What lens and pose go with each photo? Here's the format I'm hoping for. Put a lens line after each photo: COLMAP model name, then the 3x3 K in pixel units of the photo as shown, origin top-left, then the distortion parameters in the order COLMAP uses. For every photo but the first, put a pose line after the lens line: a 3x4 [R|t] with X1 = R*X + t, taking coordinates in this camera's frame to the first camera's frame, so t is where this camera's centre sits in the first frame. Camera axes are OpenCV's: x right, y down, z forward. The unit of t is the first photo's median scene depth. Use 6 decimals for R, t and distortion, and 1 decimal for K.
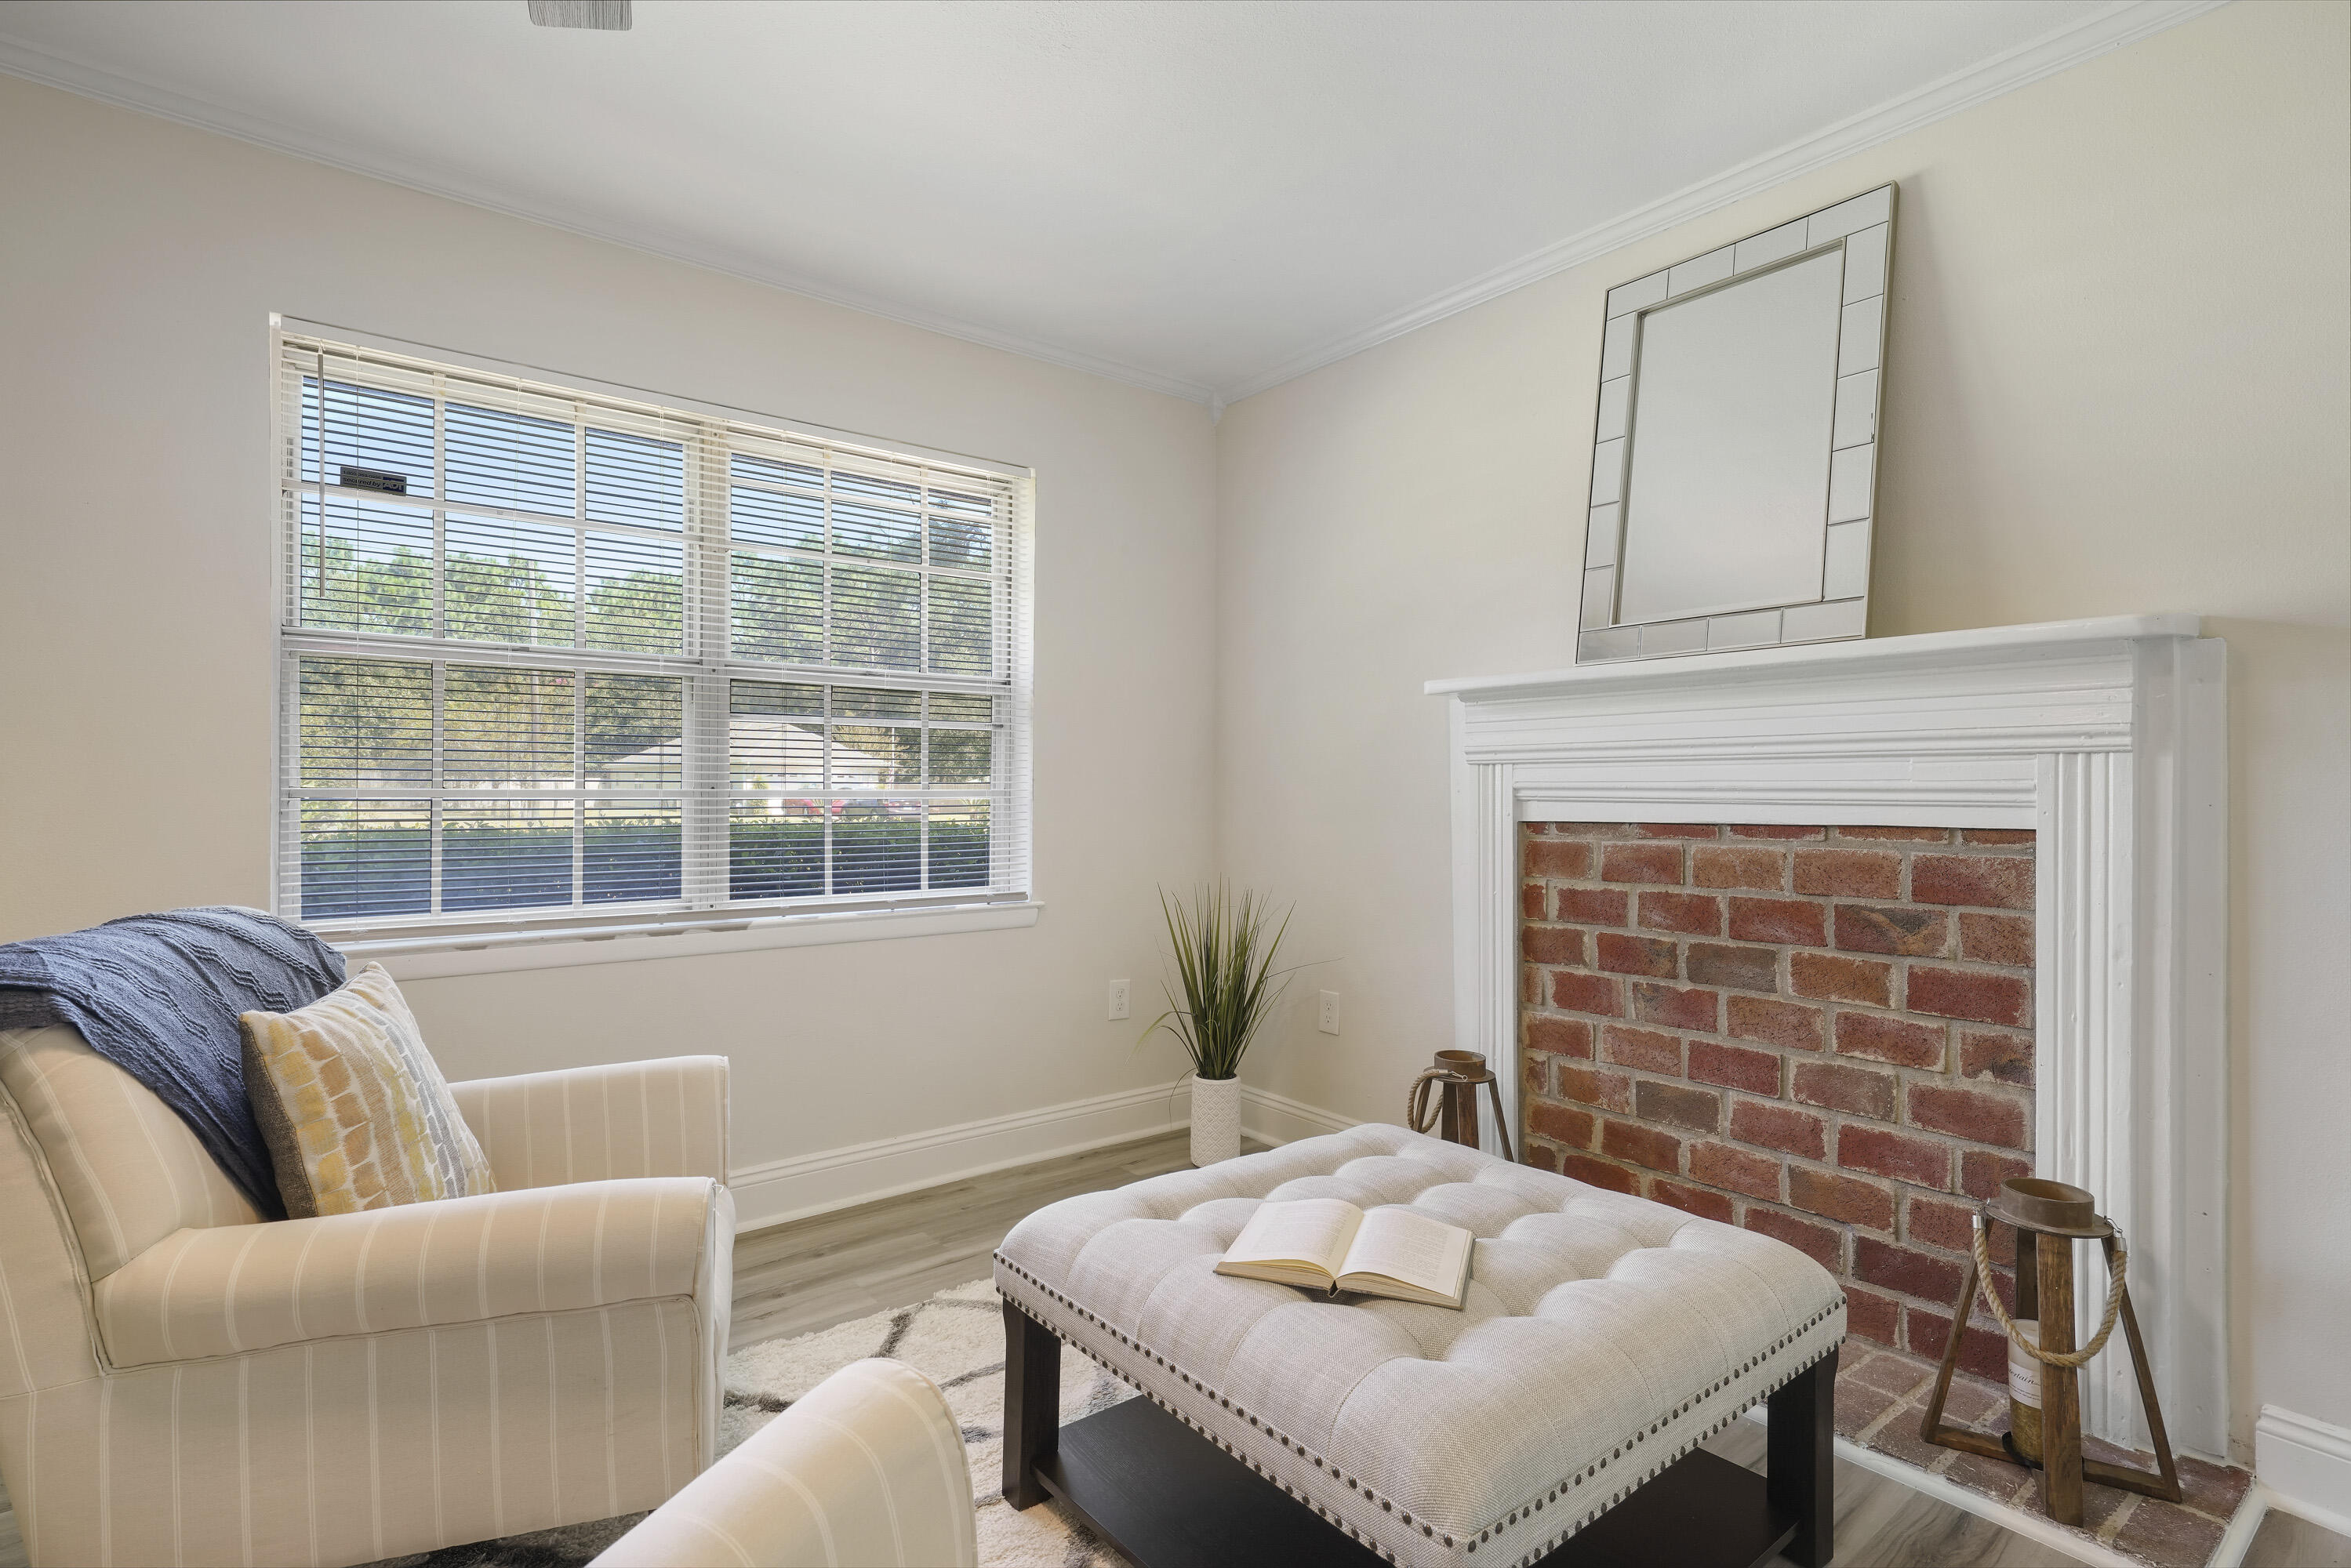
lens RADIAL K [[1152.7, 0, 1172.9], [0, 1152.7, 787.4], [0, 0, 1]] dist [-0.003381, -0.000313]
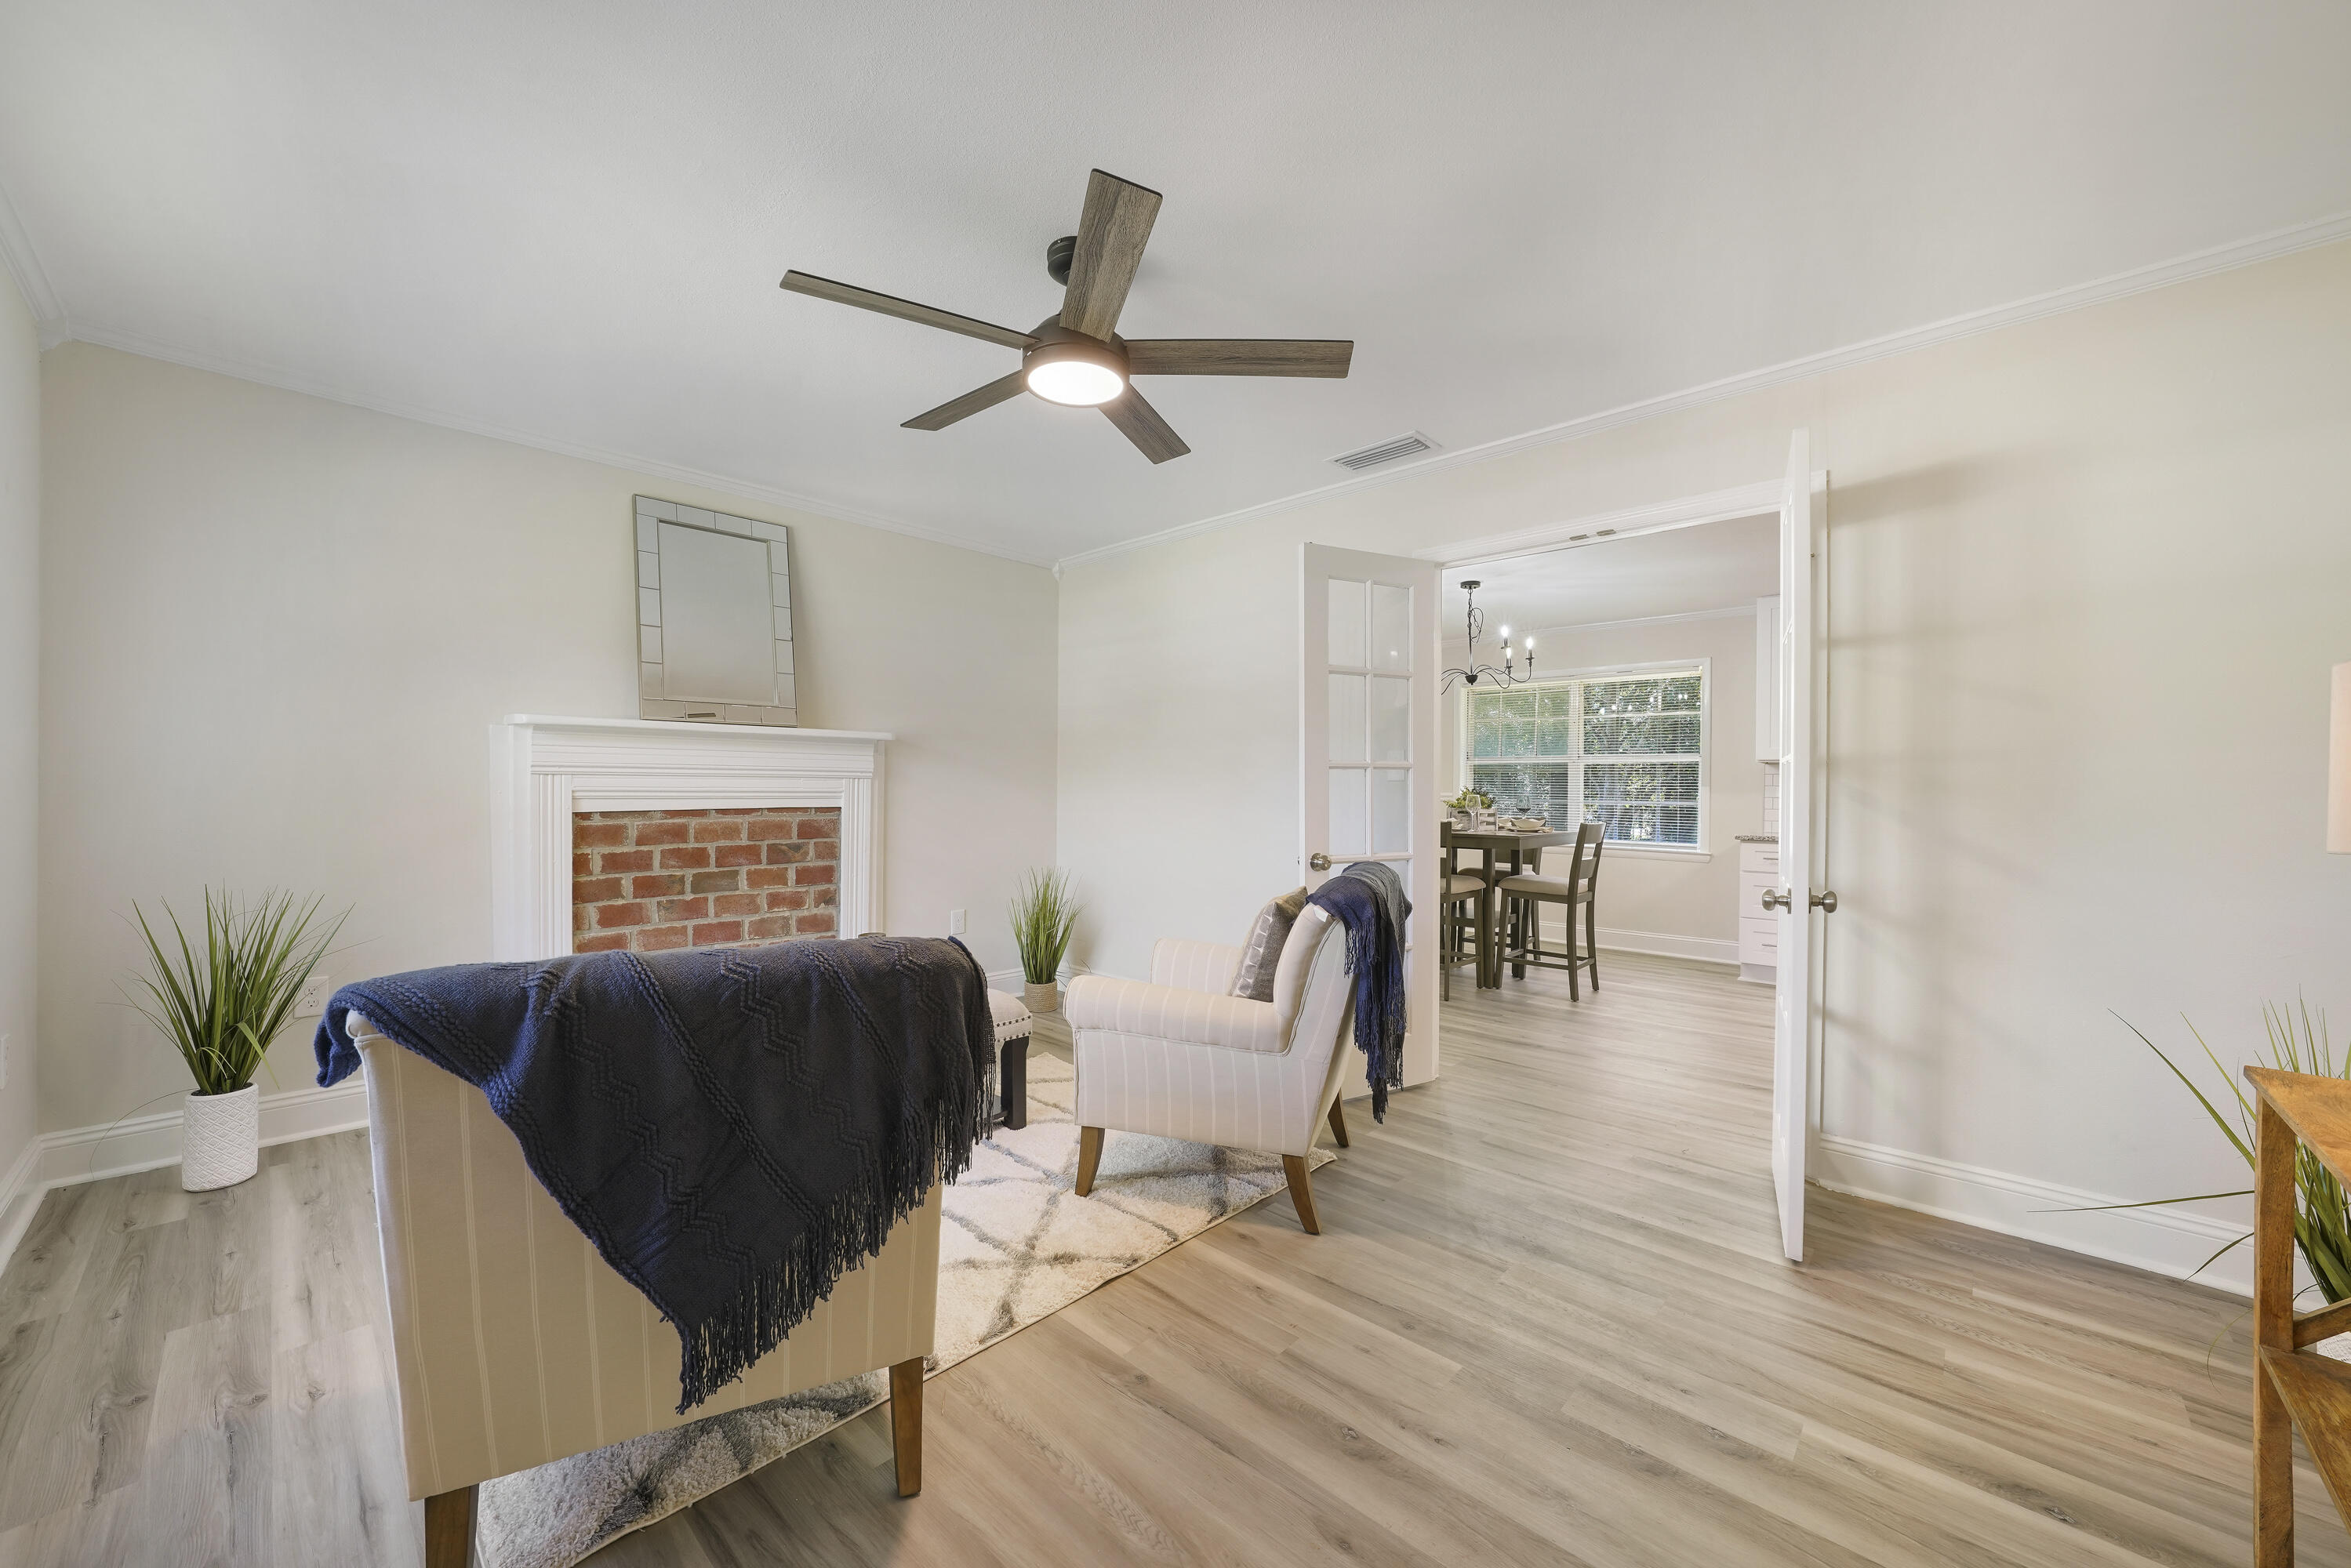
lens RADIAL K [[872.7, 0, 1171.7], [0, 872.7, 792.3], [0, 0, 1]] dist [-0.001782, -0.000023]
pose [[-0.145440, -0.008267, 0.989333, -1.094757], [-0.009237, 0.999933, 0.006998, -0.014409], [-0.989324, -0.008121, -0.145507, 0.445739]]
